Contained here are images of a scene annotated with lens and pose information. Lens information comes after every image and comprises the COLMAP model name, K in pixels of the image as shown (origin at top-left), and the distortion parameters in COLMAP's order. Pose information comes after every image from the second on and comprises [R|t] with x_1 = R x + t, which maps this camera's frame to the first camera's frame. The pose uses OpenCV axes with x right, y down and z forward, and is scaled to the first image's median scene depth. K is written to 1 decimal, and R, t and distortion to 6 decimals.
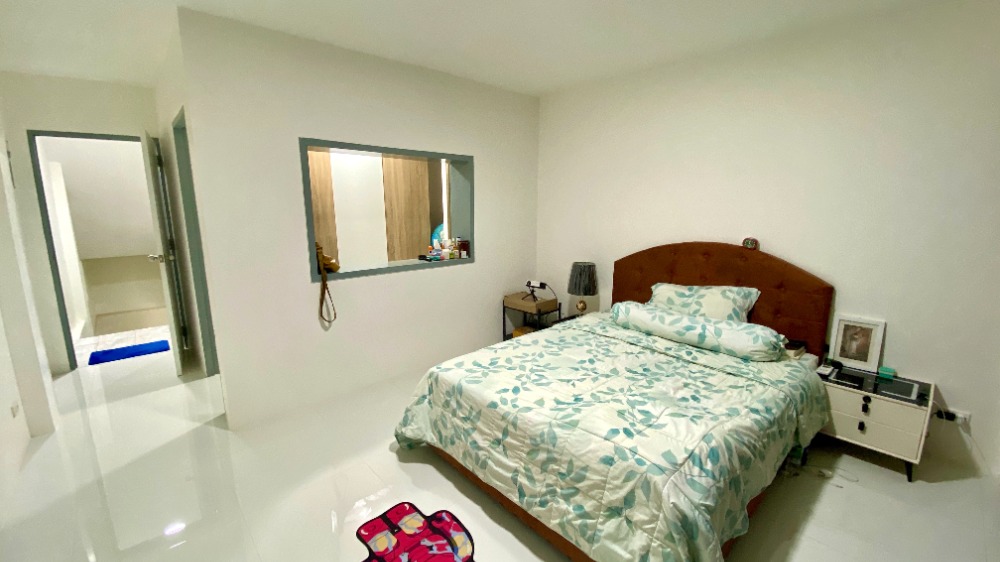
lens RADIAL K [[385.5, 0, 496.2], [0, 385.5, 277.6], [0, 0, 1]] dist [0.000036, 0.000019]
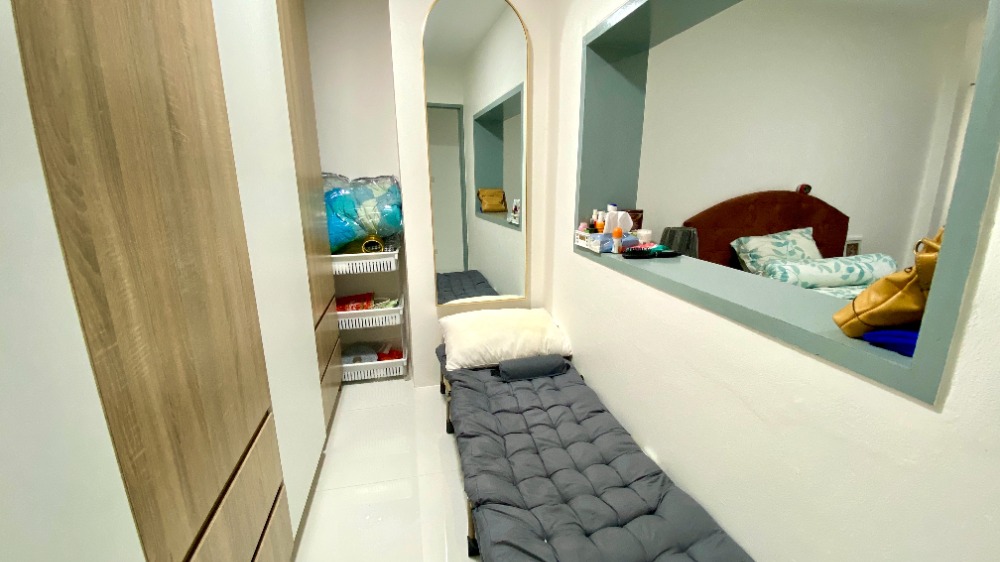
lens RADIAL K [[400.1, 0, 498.0], [0, 400.1, 277.8], [0, 0, 1]] dist [0.029274, -0.024620]
pose [[0.462009, -0.203595, 0.863190, -0.961266], [0.156059, 0.976770, 0.146856, -0.170520], [-0.873037, 0.066860, 0.483049, 1.416908]]
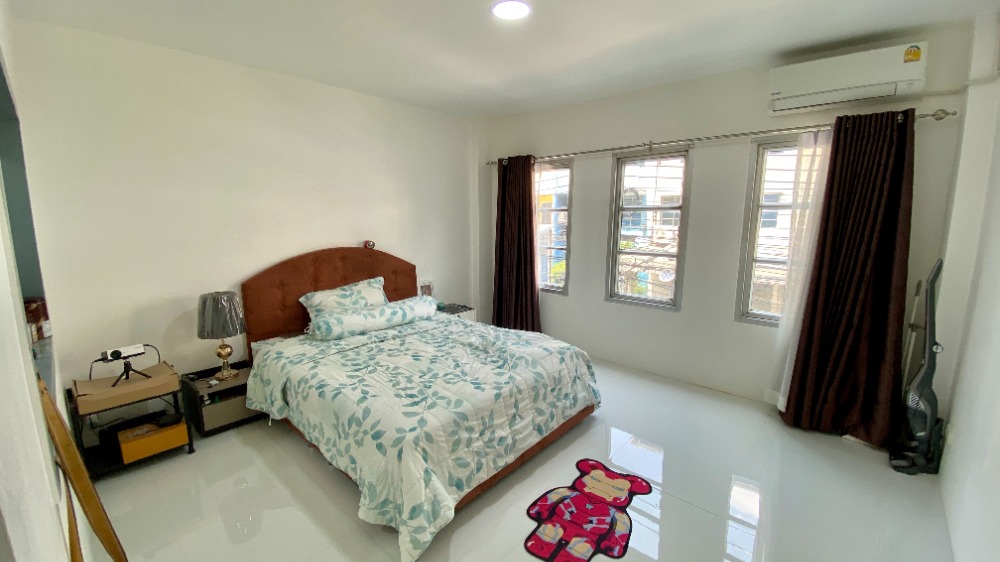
lens RADIAL K [[400.1, 0, 498.0], [0, 400.1, 277.8], [0, 0, 1]] dist [0.029274, -0.024620]
pose [[-0.137192, -0.134512, 0.981369, -0.859980], [0.177128, 0.971437, 0.157912, -0.134482], [-0.974579, 0.195492, -0.109448, 0.859237]]
